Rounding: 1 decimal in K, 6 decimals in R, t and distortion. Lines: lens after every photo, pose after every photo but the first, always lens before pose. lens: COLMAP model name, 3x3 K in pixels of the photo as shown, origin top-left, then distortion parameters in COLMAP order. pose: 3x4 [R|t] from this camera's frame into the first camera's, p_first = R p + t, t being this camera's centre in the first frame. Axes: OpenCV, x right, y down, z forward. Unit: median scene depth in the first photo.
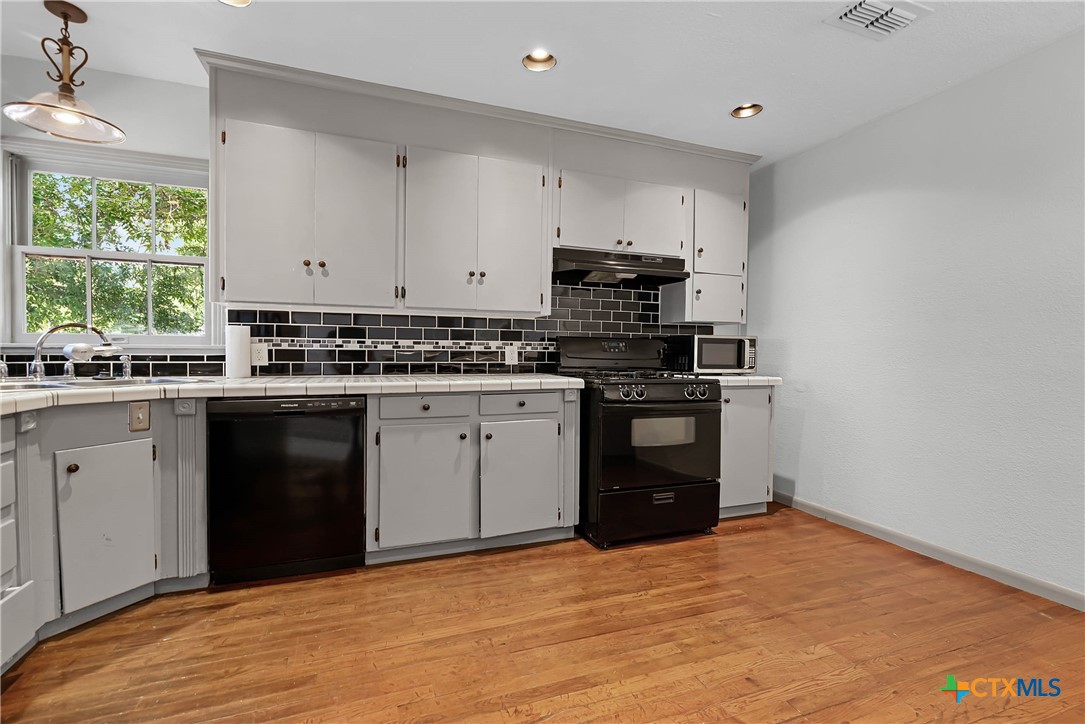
lens RADIAL K [[459.3, 0, 536.9], [0, 459.3, 362.2], [0, 0, 1]] dist [0.001287, 0.000251]
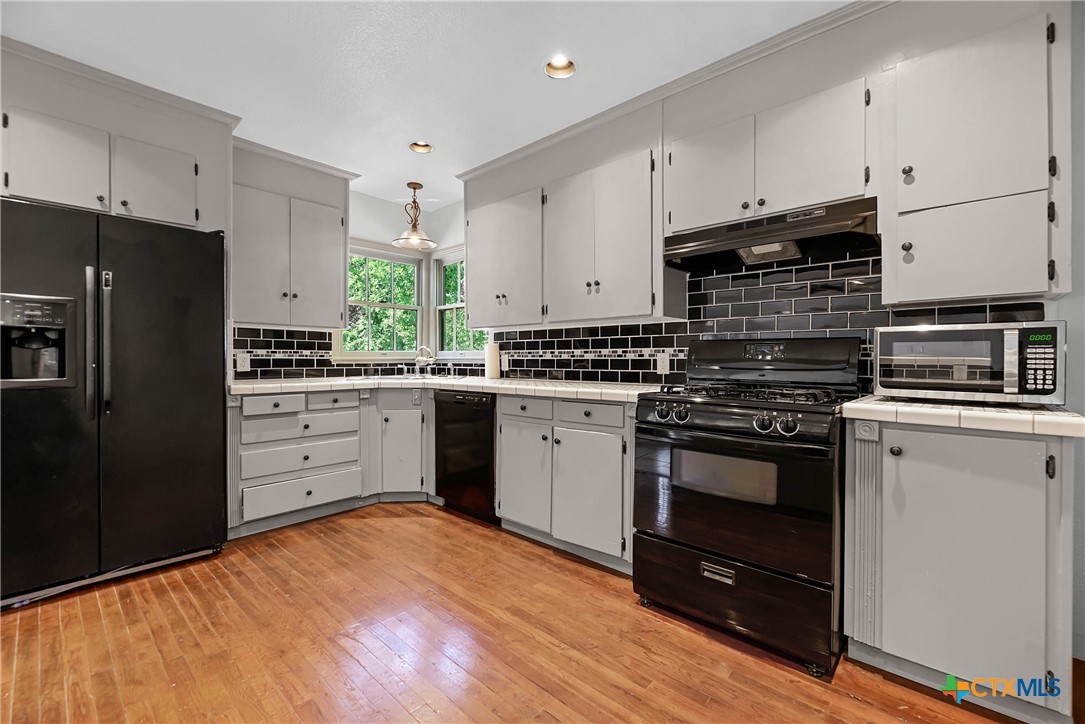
lens RADIAL K [[459.3, 0, 536.9], [0, 459.3, 362.2], [0, 0, 1]] dist [0.001287, 0.000251]
pose [[0.481560, -0.001896, -0.876411, 0.730633], [-0.015640, 0.999820, -0.010757, -0.005110], [0.876273, 0.018887, 0.481444, 0.421280]]
